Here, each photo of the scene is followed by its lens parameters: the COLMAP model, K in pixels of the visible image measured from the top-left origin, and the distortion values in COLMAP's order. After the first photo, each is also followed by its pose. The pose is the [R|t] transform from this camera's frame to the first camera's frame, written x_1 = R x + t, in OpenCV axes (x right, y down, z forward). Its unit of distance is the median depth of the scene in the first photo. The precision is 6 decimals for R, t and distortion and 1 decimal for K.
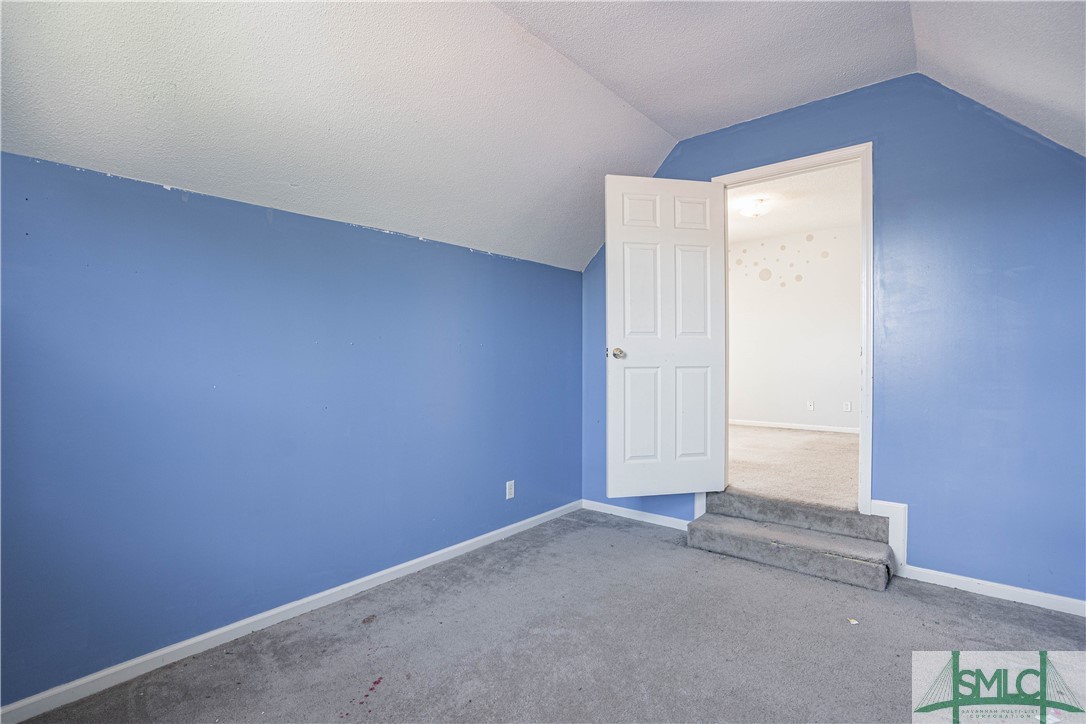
lens RADIAL K [[511.2, 0, 543.0], [0, 511.2, 362.0], [0, 0, 1]] dist [-0.041986, 0.014118]
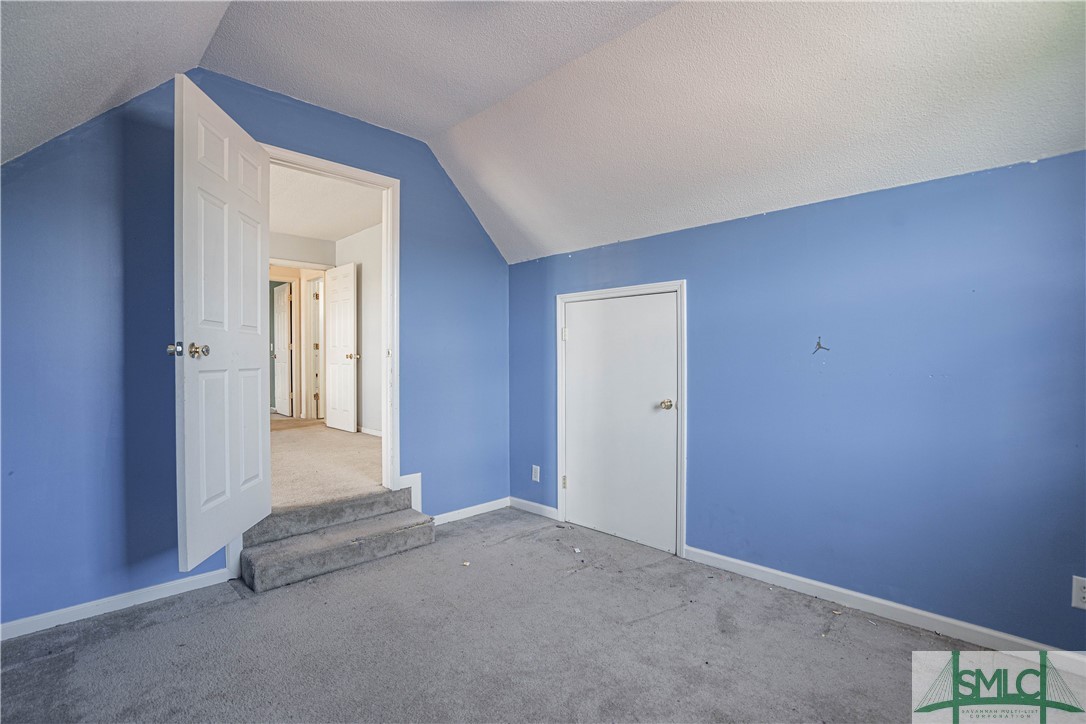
lens RADIAL K [[511.2, 0, 543.0], [0, 511.2, 362.0], [0, 0, 1]] dist [-0.041986, 0.014118]
pose [[0.077562, -0.000466, 0.996987, -0.496912], [0.001876, 0.999998, 0.000321, -0.000859], [-0.996986, 0.001845, 0.077563, 0.520307]]
